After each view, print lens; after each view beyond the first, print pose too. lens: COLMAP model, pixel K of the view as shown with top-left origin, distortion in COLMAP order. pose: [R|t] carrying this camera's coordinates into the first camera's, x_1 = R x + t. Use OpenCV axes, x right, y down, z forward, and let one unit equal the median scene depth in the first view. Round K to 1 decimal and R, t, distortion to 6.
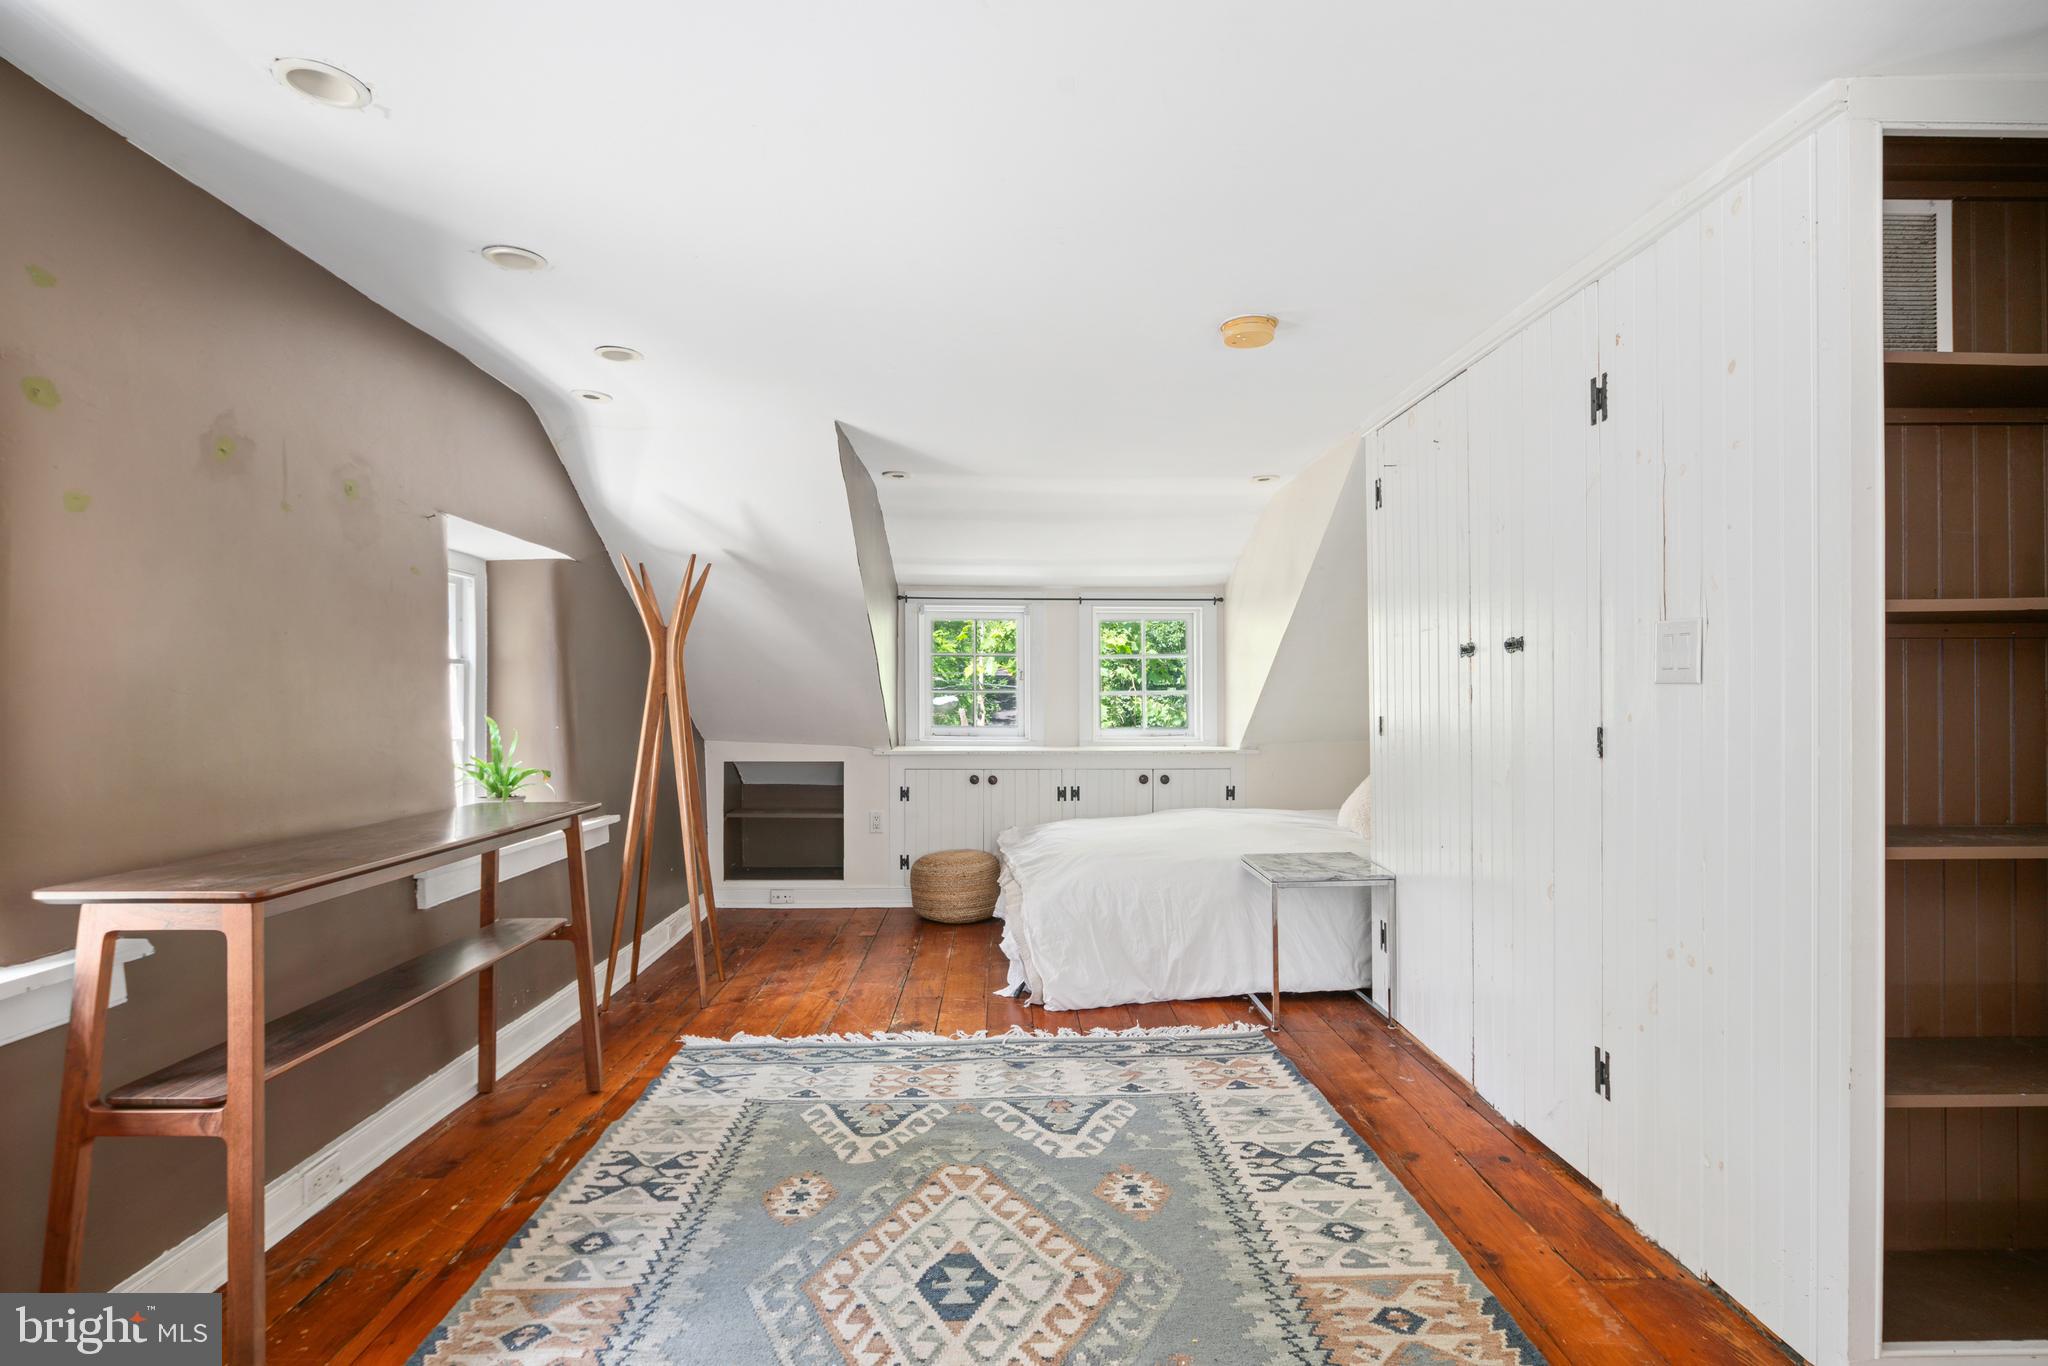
lens RADIAL K [[1000.3, 0, 1016.5], [0, 1000.3, 700.1], [0, 0, 1]] dist [0.002351, -0.000150]
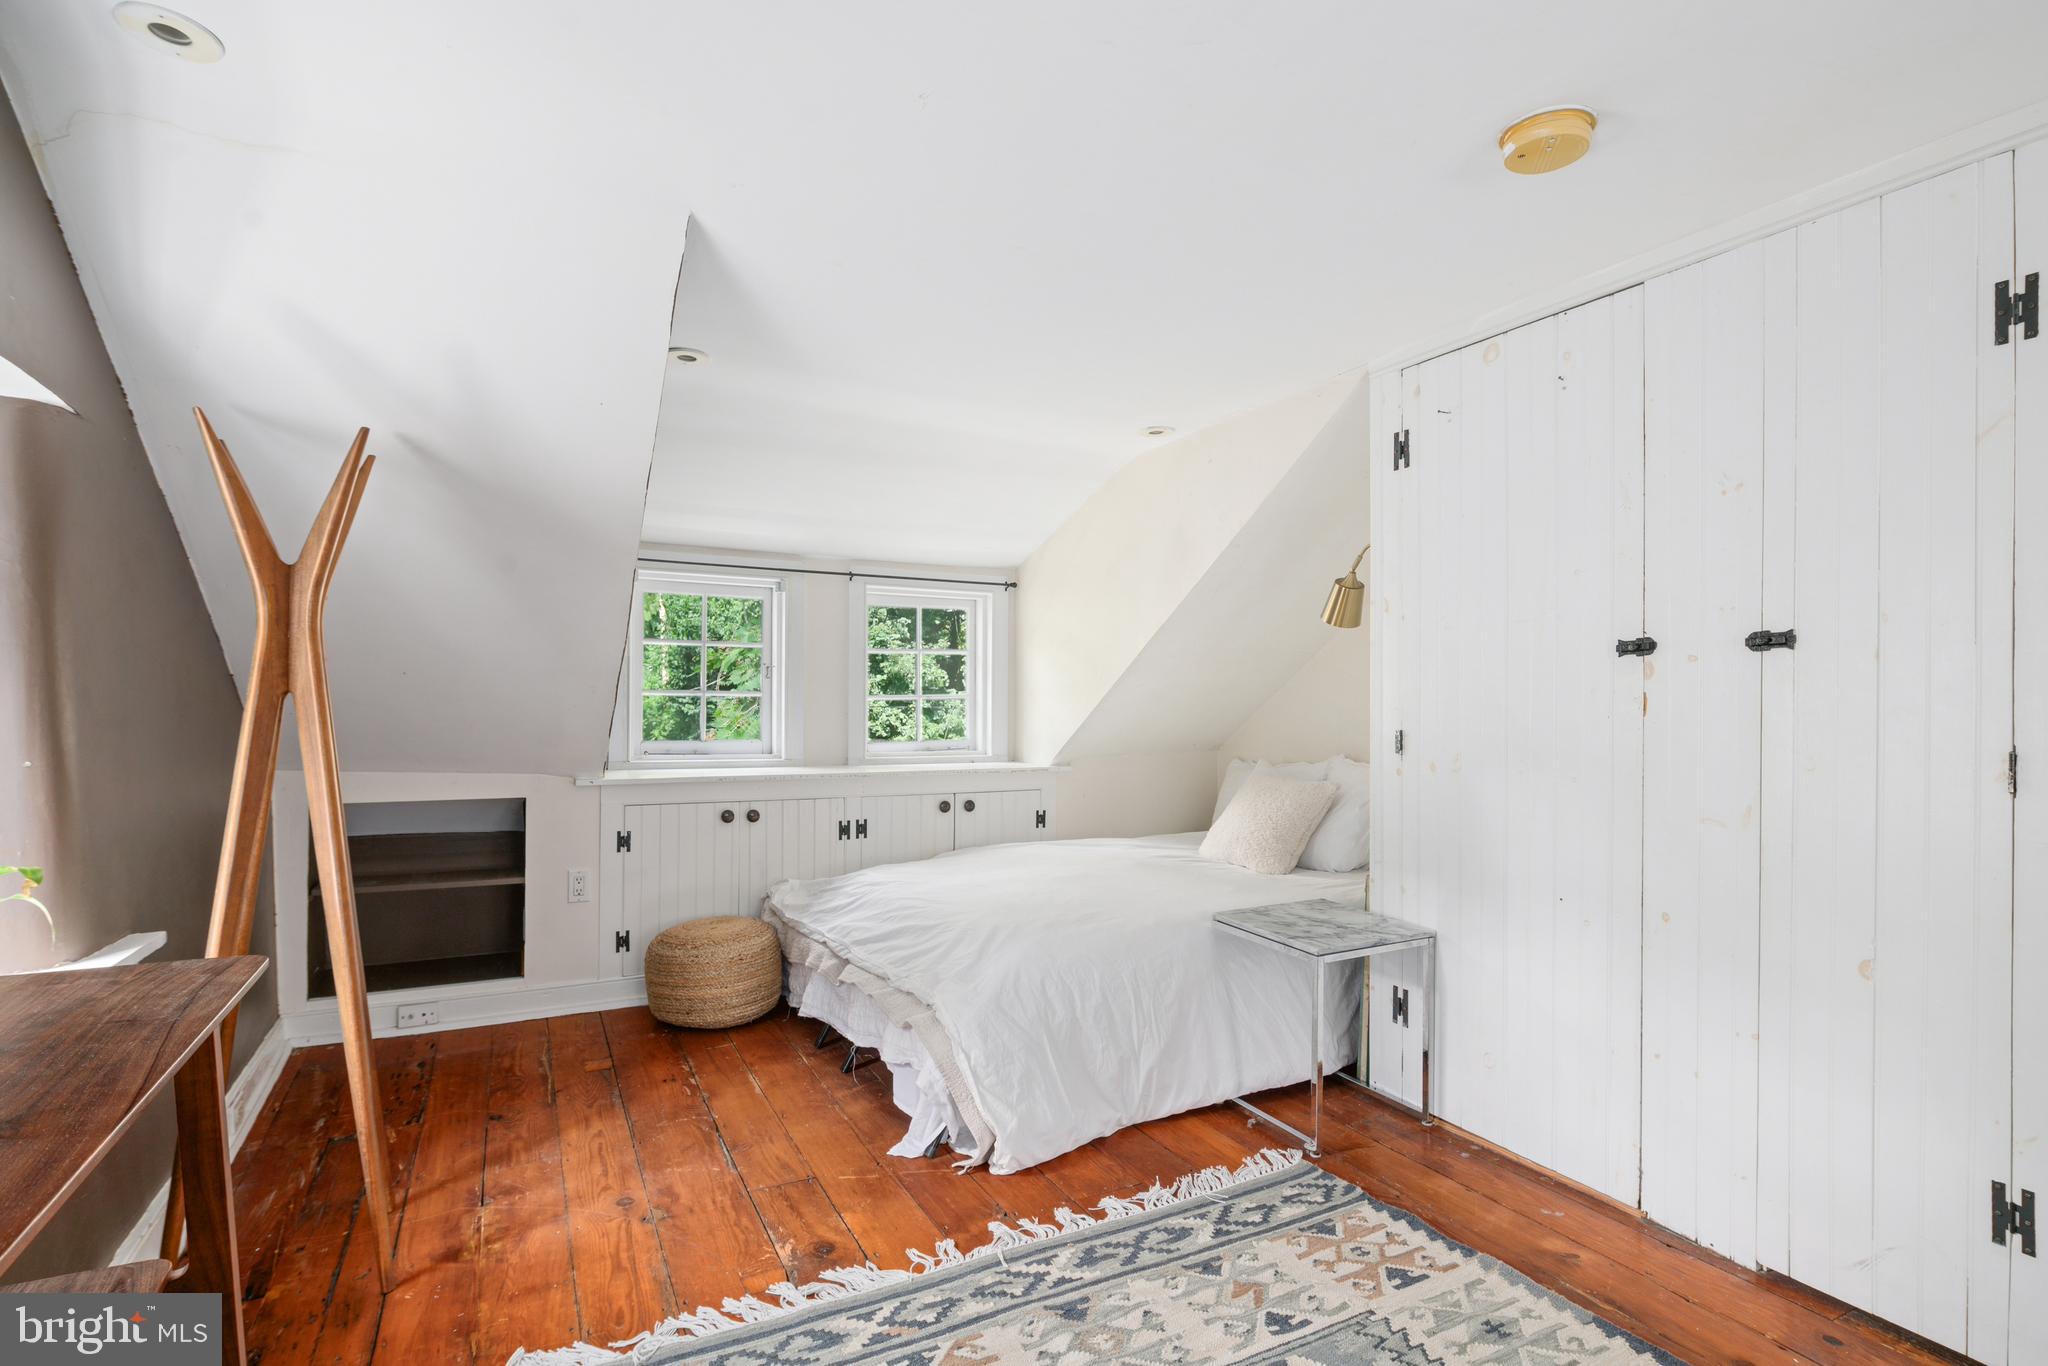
lens RADIAL K [[1016.6, 0, 1015.0], [0, 1016.6, 702.9], [0, 0, 1]] dist [0.001277, -0.001995]
pose [[0.905905, 0.005073, 0.423451, -0.282200], [-0.005196, 0.999986, -0.000864, -0.003446], [-0.423449, -0.001417, 0.905919, 0.440396]]
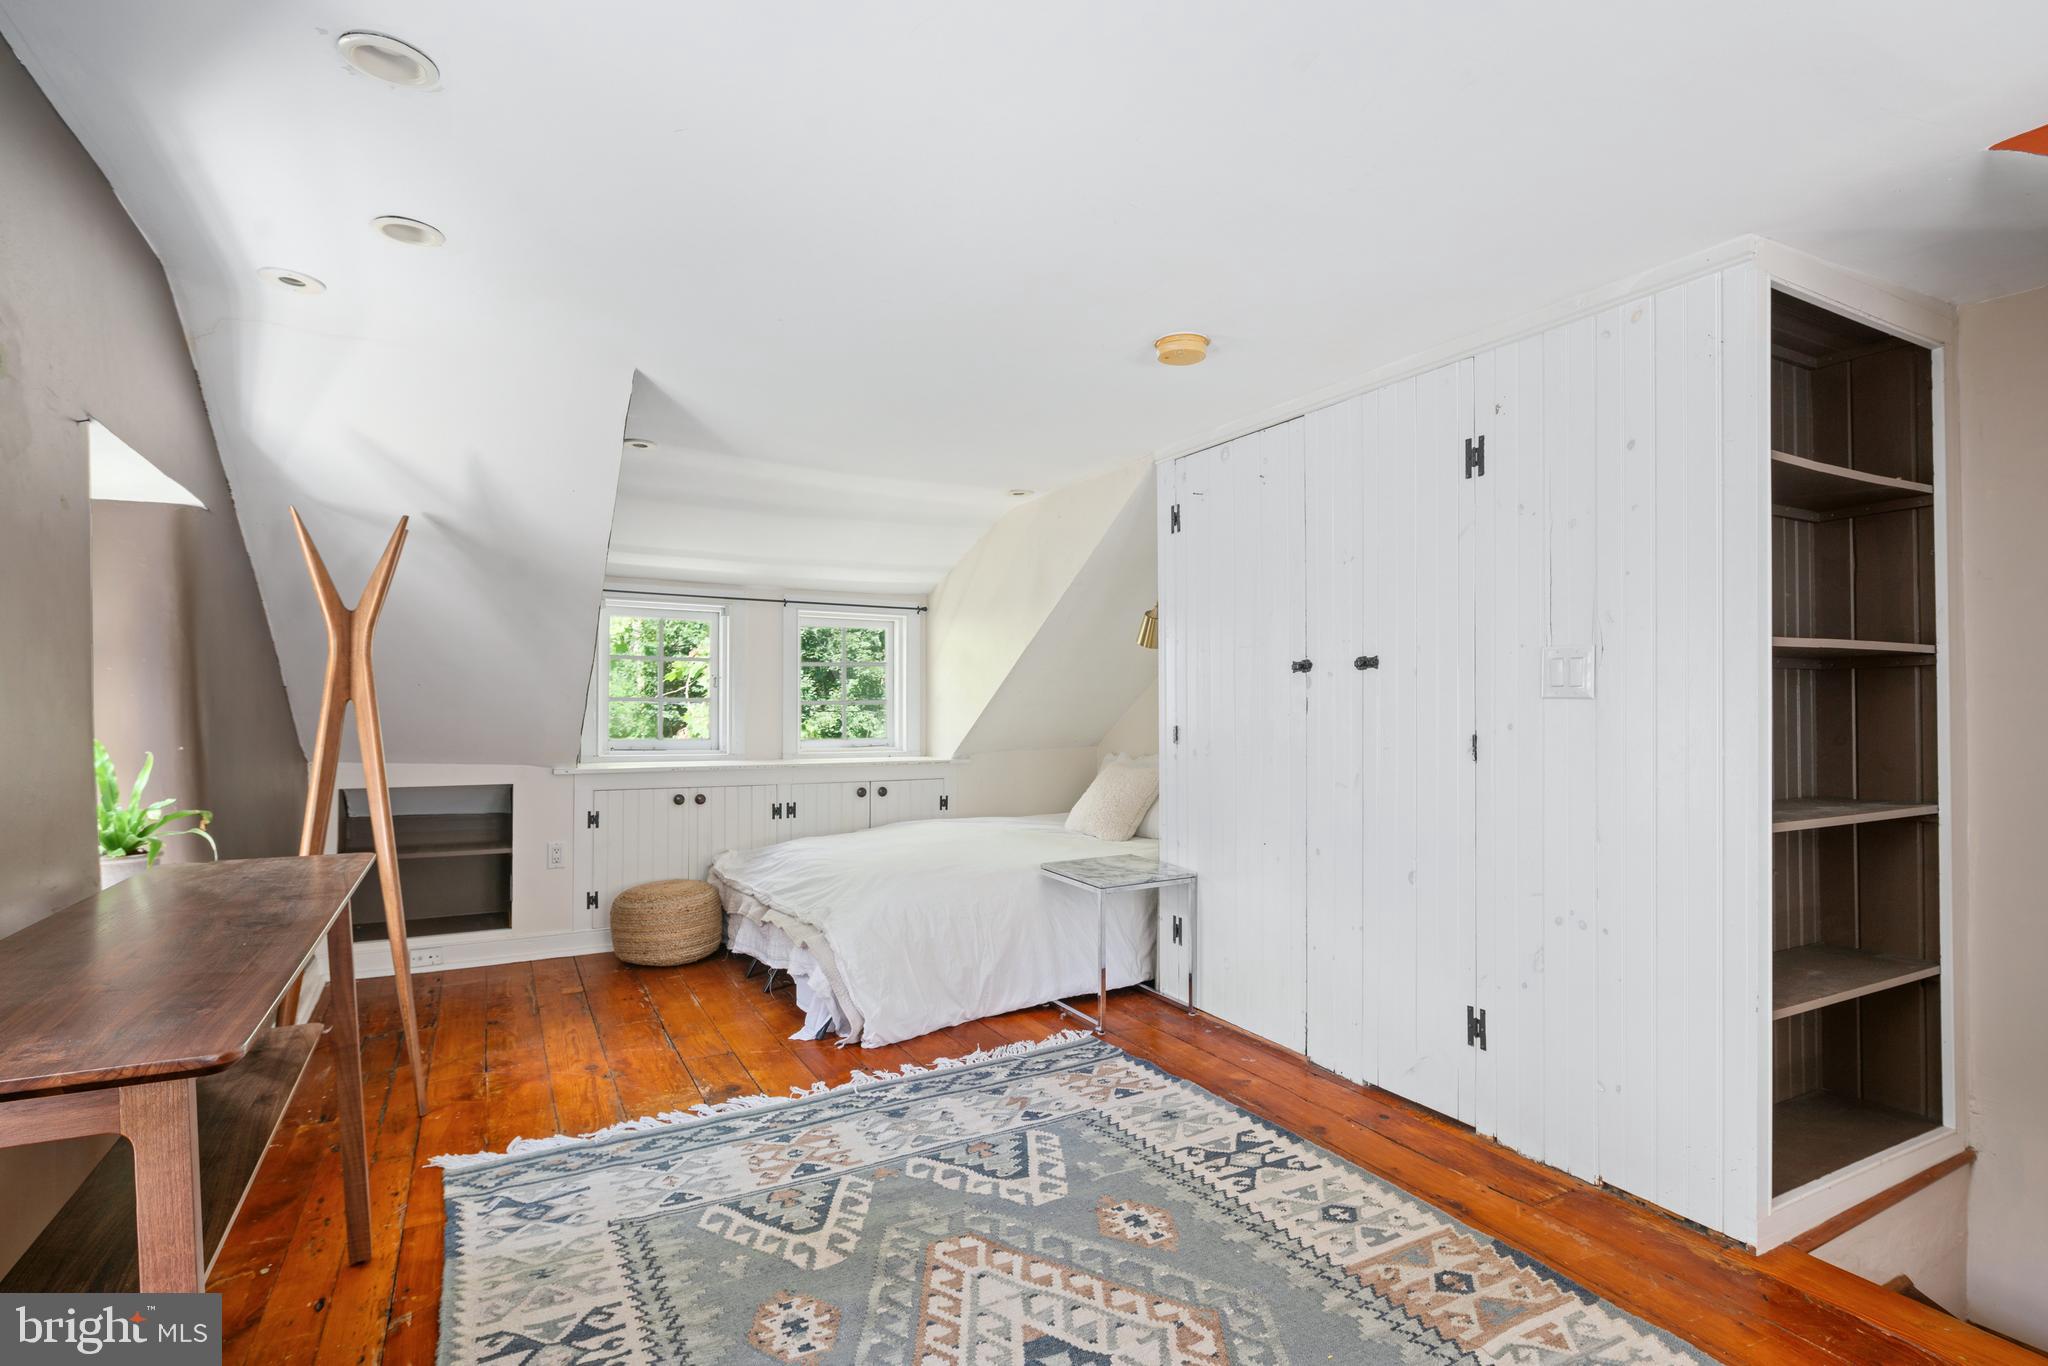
lens RADIAL K [[991.2, 0, 1028.2], [0, 991.2, 704.6], [0, 0, 1]] dist [0.002464, -0.000080]
pose [[0.887870, 0.004309, 0.460074, -0.294787], [-0.002286, 0.999985, -0.004955, -0.000932], [-0.460088, 0.003348, 0.887867, 0.142005]]
